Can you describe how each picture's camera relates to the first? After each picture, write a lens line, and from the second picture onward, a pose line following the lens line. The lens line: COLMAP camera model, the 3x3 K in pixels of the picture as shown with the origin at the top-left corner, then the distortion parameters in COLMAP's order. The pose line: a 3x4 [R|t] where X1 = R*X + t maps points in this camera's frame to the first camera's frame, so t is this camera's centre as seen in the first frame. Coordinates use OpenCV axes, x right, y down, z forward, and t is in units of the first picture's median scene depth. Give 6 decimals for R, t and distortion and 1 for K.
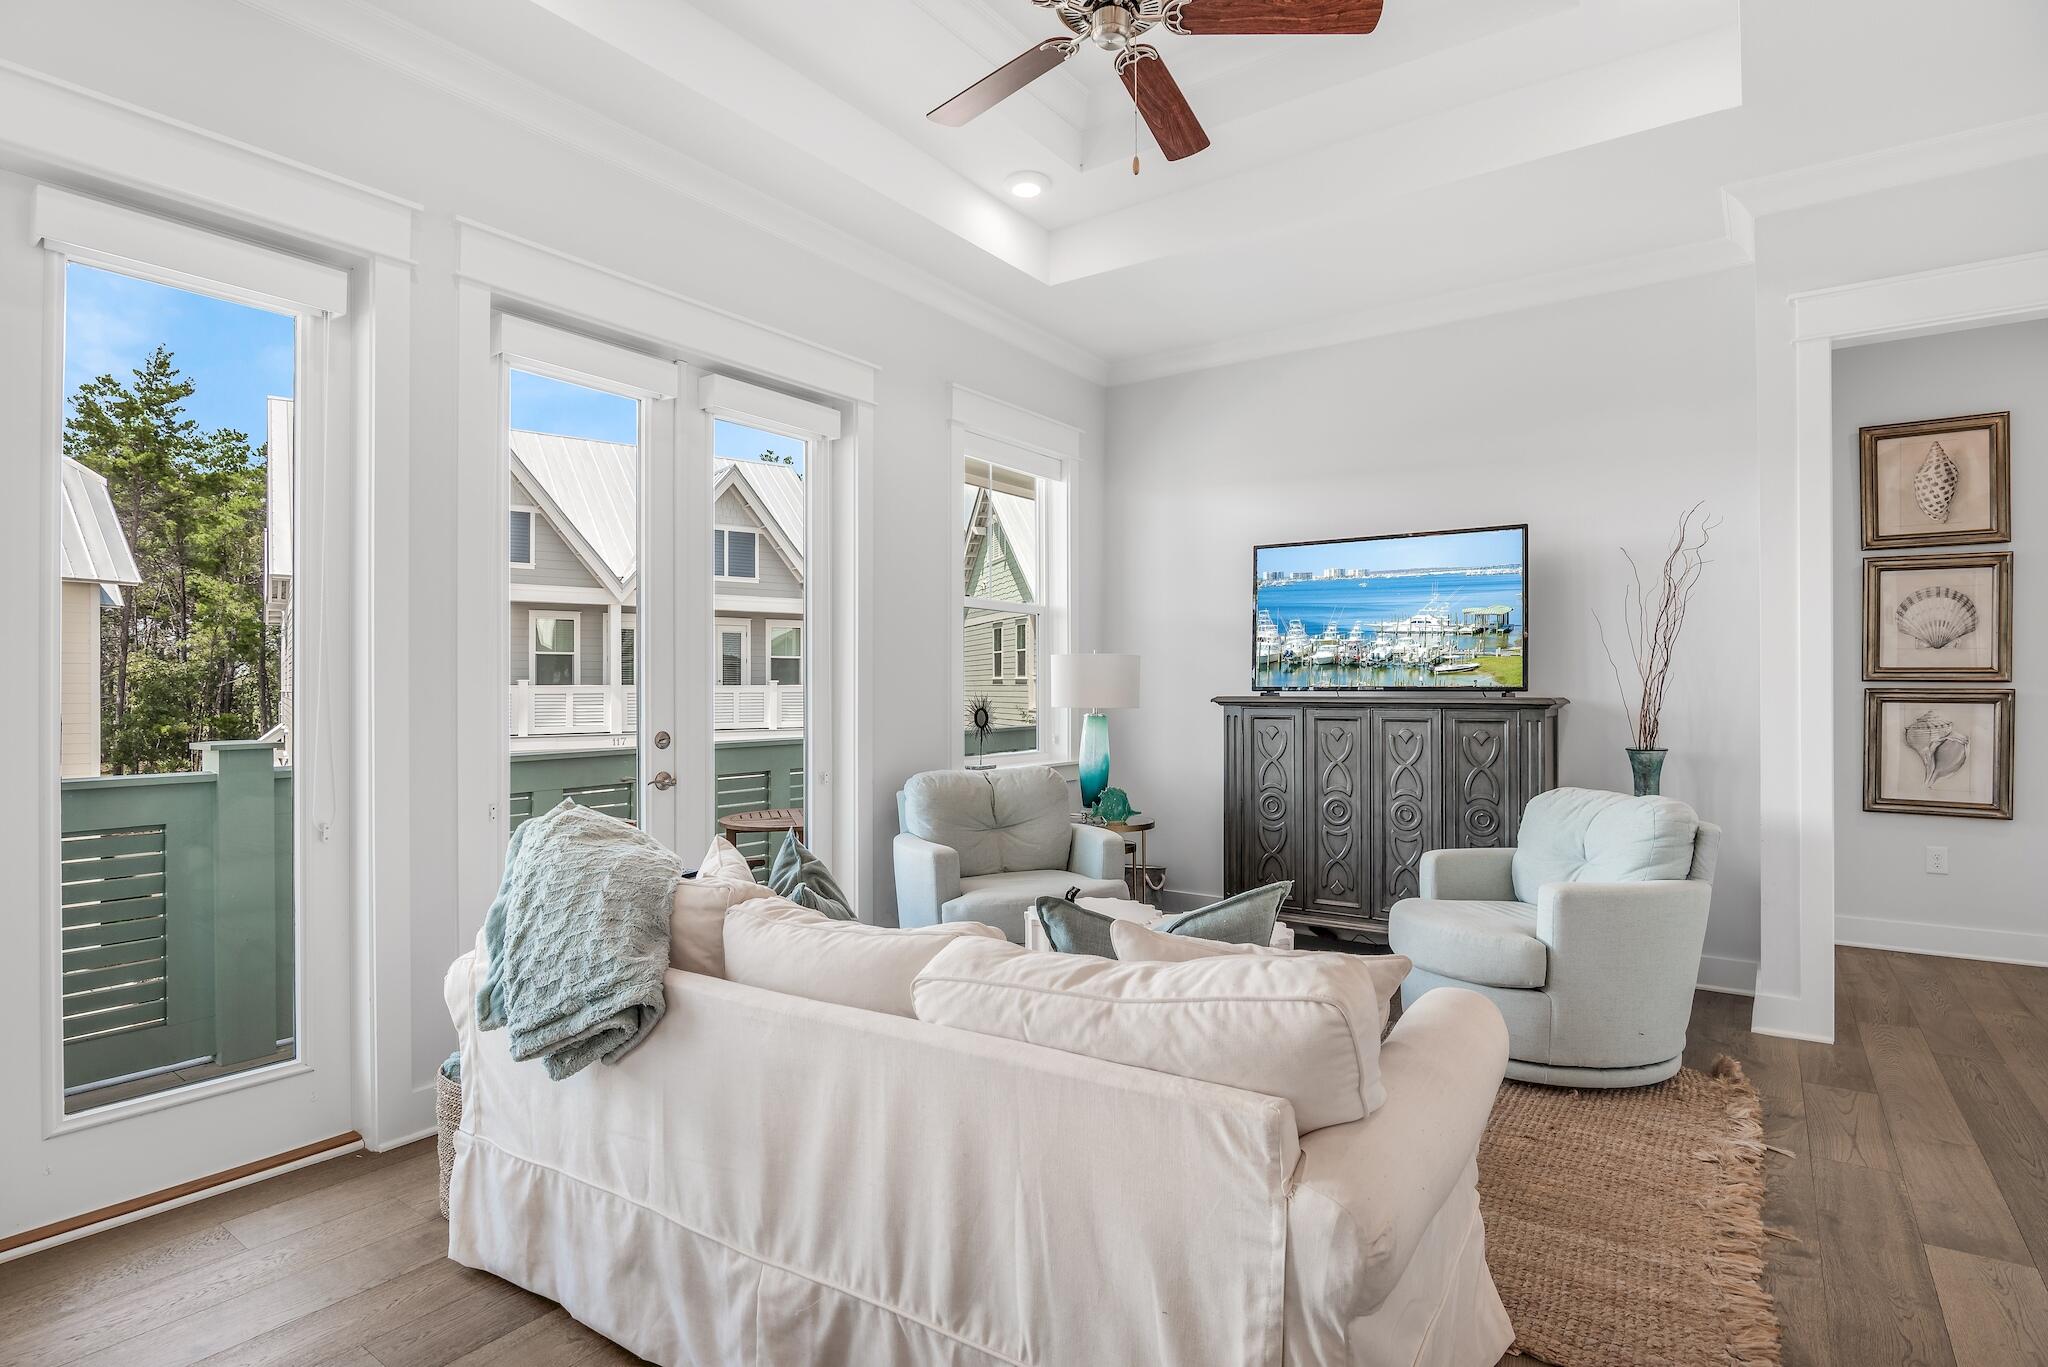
lens RADIAL K [[1024.8, 0, 1032.9], [0, 1024.8, 679.5], [0, 0, 1]] dist [-0.016529, 0.000327]
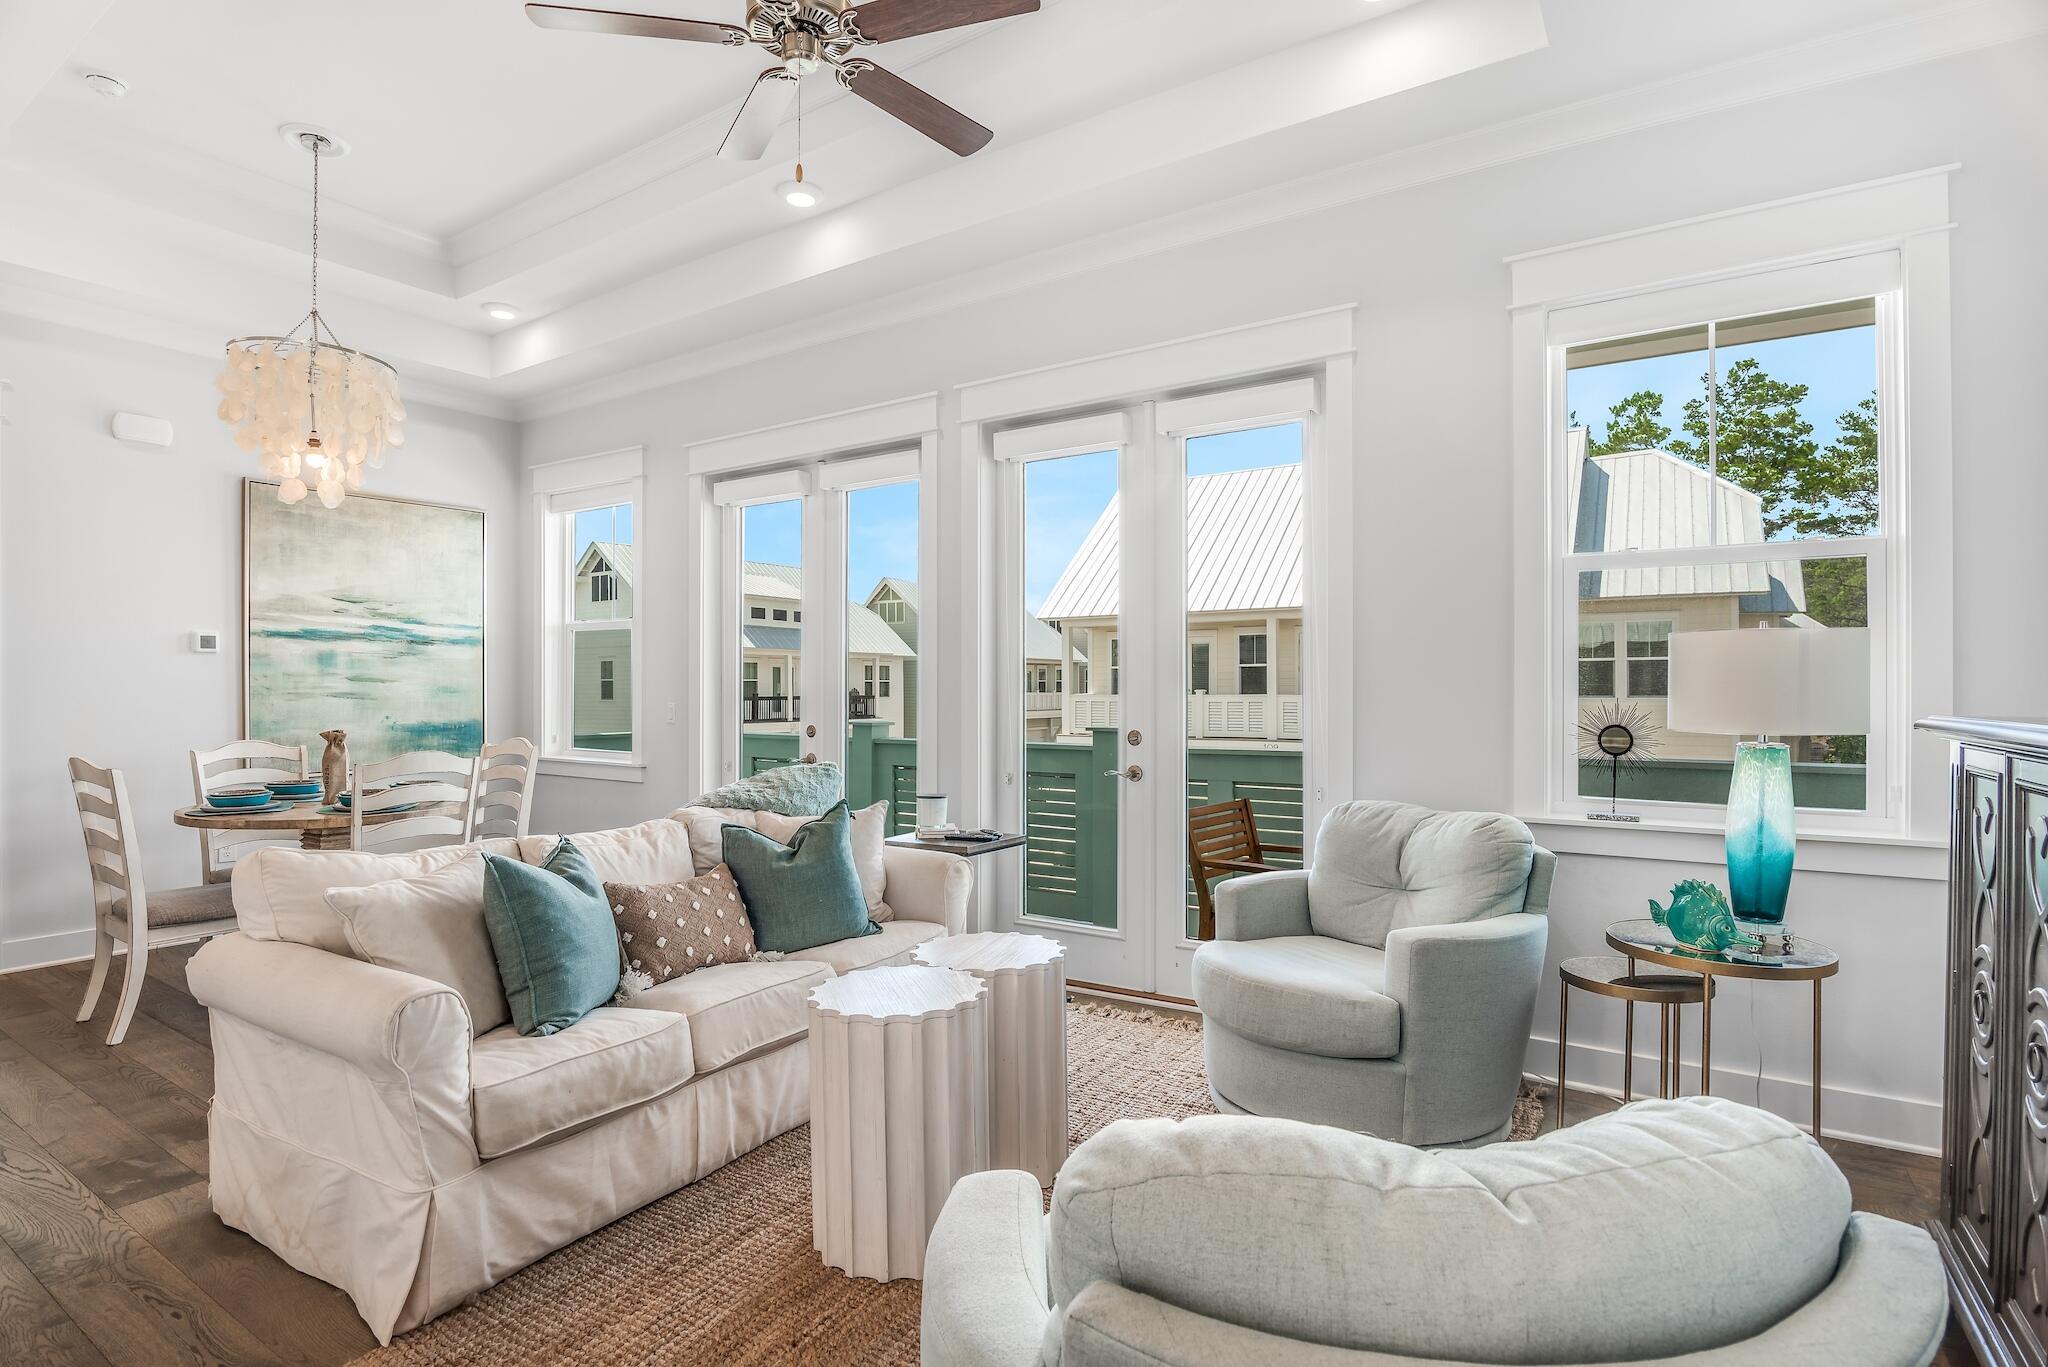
lens RADIAL K [[1003.8, 0, 1023.8], [0, 1003.8, 691.7], [0, 0, 1]] dist [-0.026821, 0.004167]
pose [[0.041580, 0.002670, -0.999132, 0.600302], [0.009732, 0.999948, 0.003078, 0.001565], [0.999088, -0.009852, 0.041552, 0.648841]]
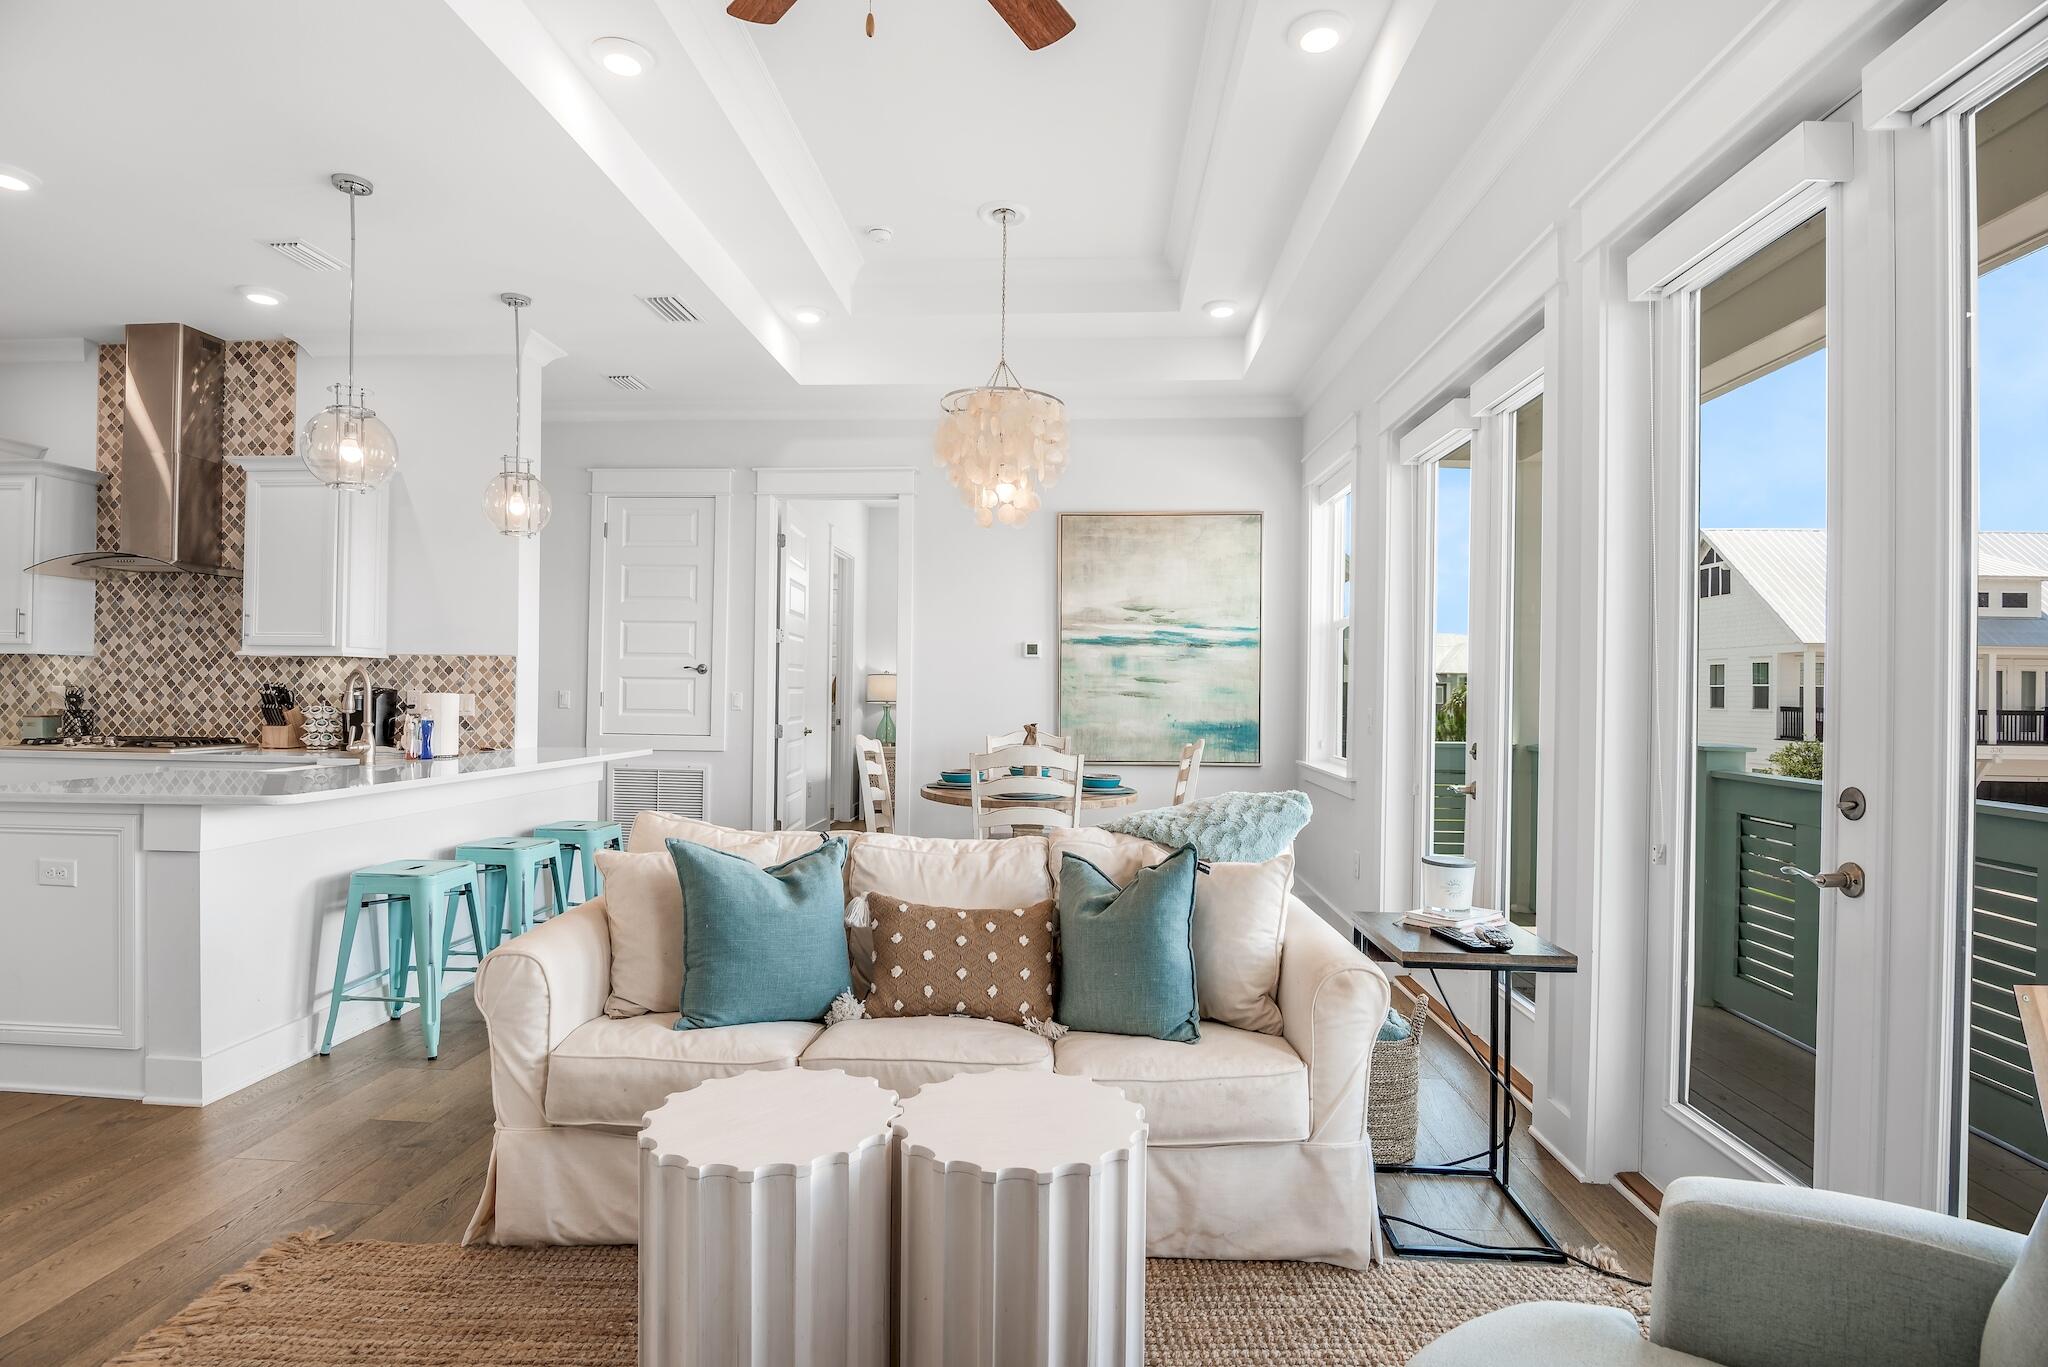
lens RADIAL K [[1003.8, 0, 1022.6], [0, 1003.8, 684.2], [0, 0, 1]] dist [-0.026821, 0.004167]
pose [[-0.837978, -0.013118, -0.545547, 0.243585], [-0.008792, 0.999906, -0.010539, 0.003613], [0.545634, -0.004035, -0.838014, 0.927163]]
